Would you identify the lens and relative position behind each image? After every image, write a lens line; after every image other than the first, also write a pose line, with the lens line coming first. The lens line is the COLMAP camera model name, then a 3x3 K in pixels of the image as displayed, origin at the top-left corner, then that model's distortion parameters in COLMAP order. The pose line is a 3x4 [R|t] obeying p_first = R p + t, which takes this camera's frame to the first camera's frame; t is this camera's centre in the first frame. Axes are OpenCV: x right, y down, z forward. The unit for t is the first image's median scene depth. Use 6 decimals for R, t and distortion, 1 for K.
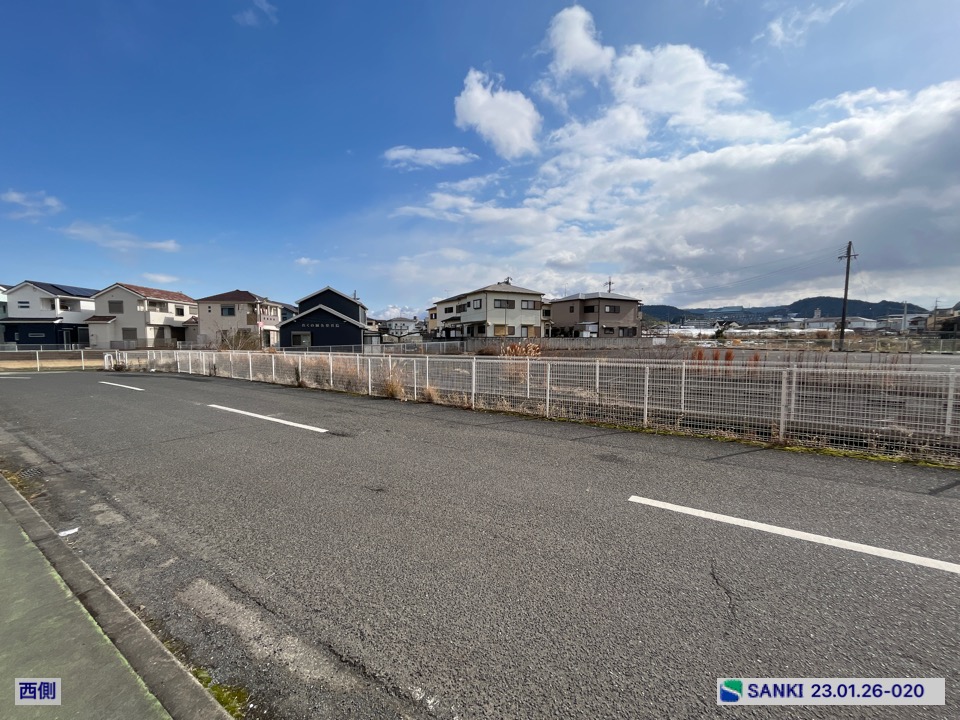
lens RADIAL K [[386.7, 0, 478.9], [0, 386.7, 363.4], [0, 0, 1]] dist [-0.002451, -0.000501]
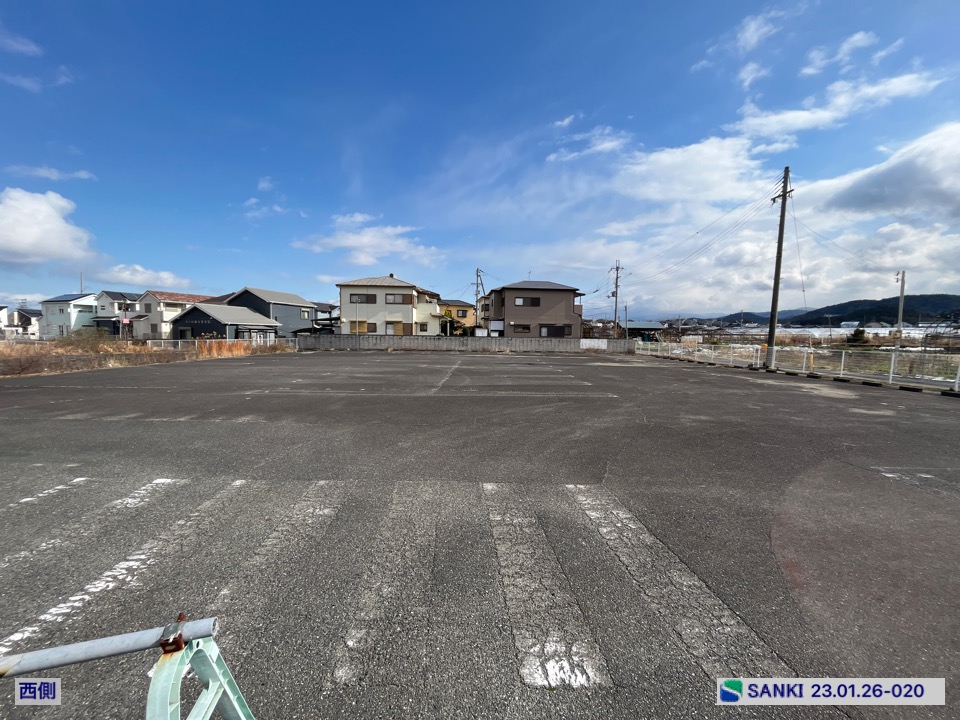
lens RADIAL K [[386.7, 0, 478.9], [0, 386.7, 363.4], [0, 0, 1]] dist [-0.002451, -0.000501]
pose [[0.902490, 0.046172, -0.428228, 0.588113], [-0.044731, 0.998909, 0.013434, -0.019728], [0.428381, 0.007031, 0.903571, 0.234280]]
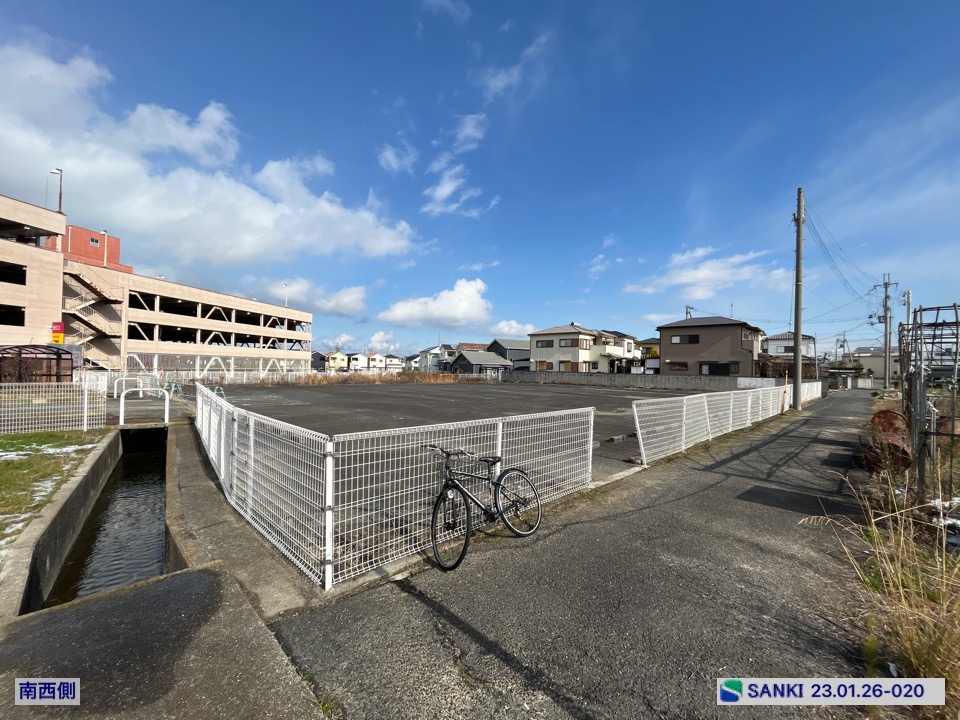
lens RADIAL K [[386.7, 0, 478.9], [0, 386.7, 363.4], [0, 0, 1]] dist [-0.002451, -0.000501]
pose [[0.333272, -0.003042, -0.942826, 0.927983], [-0.083884, 0.995933, -0.032865, -0.029845], [0.939092, 0.090041, 0.331662, 0.339855]]
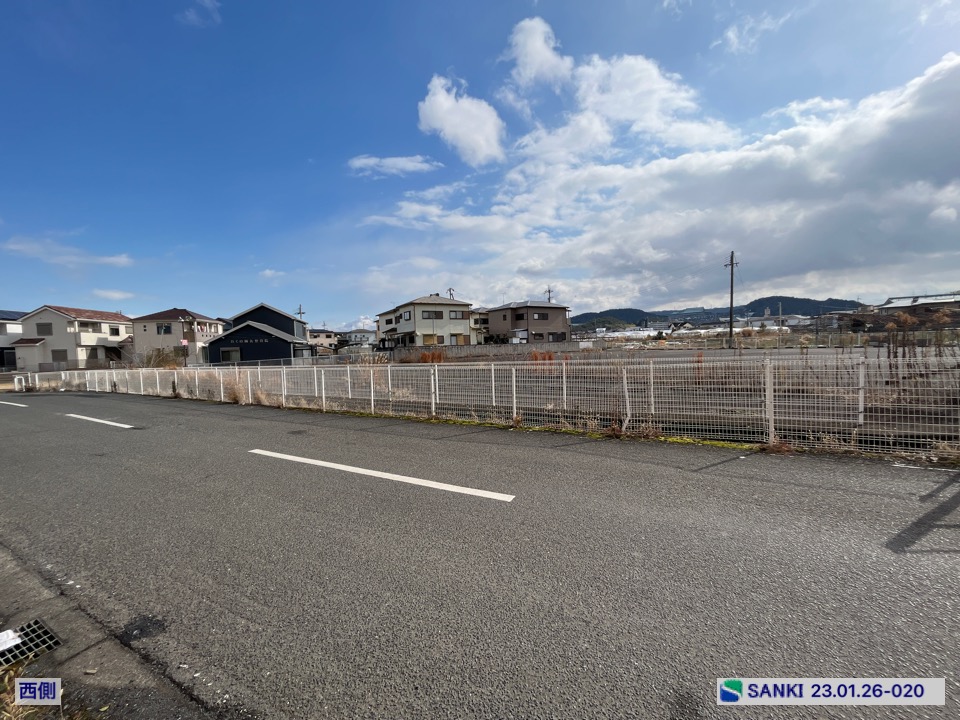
lens RADIAL K [[386.1, 0, 479.9], [0, 386.1, 375.5], [0, 0, 1]] dist [-0.003291, -0.000615]
pose [[0.997264, -0.038851, 0.062884, 0.100774], [0.038148, 0.999196, 0.012353, 0.003867], [-0.063314, -0.009921, 0.997944, -0.056820]]
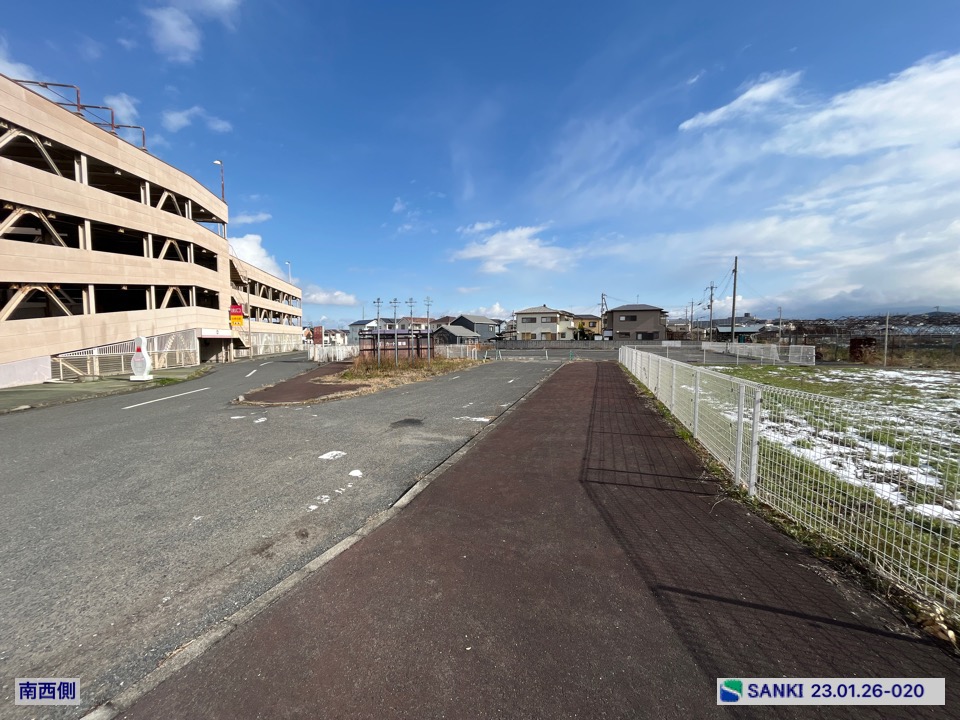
lens RADIAL K [[388.1, 0, 480.0], [0, 388.1, 345.1], [0, 0, 1]] dist [-0.002738, -0.000601]
pose [[0.690050, 0.010467, -0.723686, 0.920635], [-0.047158, 0.998421, -0.030526, 0.010847], [0.722224, 0.055192, 0.689454, -0.236595]]
